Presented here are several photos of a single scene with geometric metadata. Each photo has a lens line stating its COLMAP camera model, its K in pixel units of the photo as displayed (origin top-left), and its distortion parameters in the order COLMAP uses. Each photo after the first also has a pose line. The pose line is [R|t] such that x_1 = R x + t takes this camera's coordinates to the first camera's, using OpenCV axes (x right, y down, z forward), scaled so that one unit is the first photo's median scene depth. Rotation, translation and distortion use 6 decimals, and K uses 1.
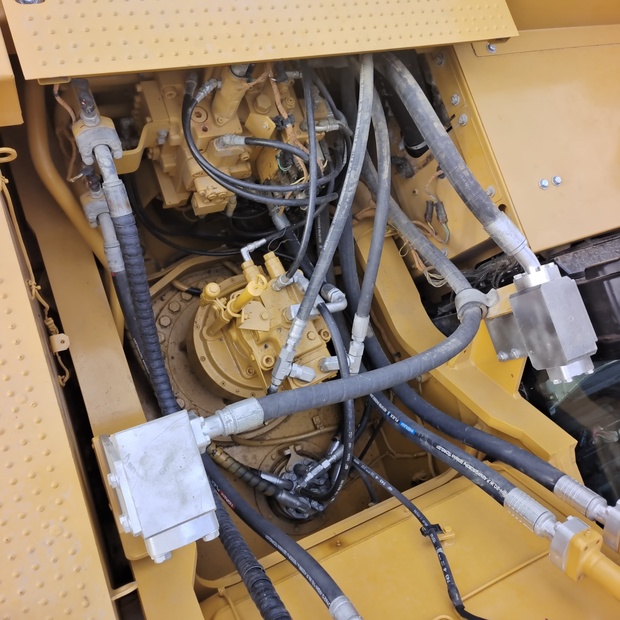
lens RADIAL K [[547.1, 0, 311.7], [0, 547.1, 311.1], [0, 0, 1]] dist [0.028088, 0.008995]
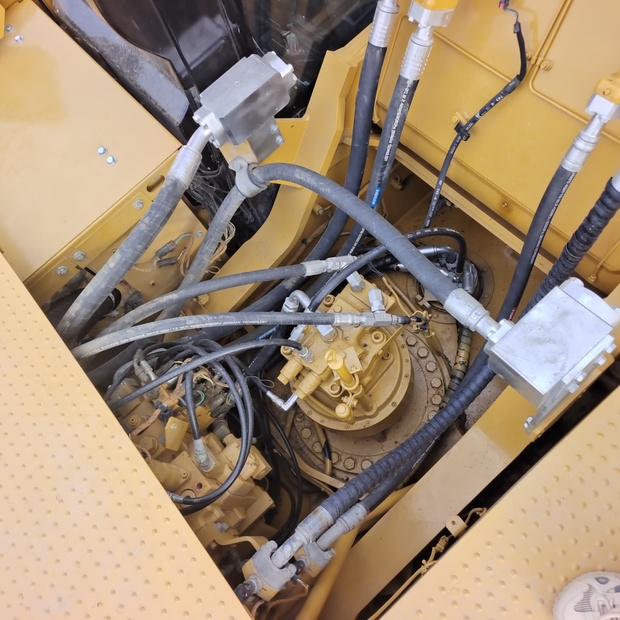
lens RADIAL K [[547.1, 0, 311.7], [0, 547.1, 311.1], [0, 0, 1]] dist [0.028088, 0.008995]
pose [[-0.408233, -0.909886, 0.073846, -0.067137], [0.904978, -0.392755, 0.163579, -0.191144], [-0.119835, 0.133607, 0.983763, -0.014163]]
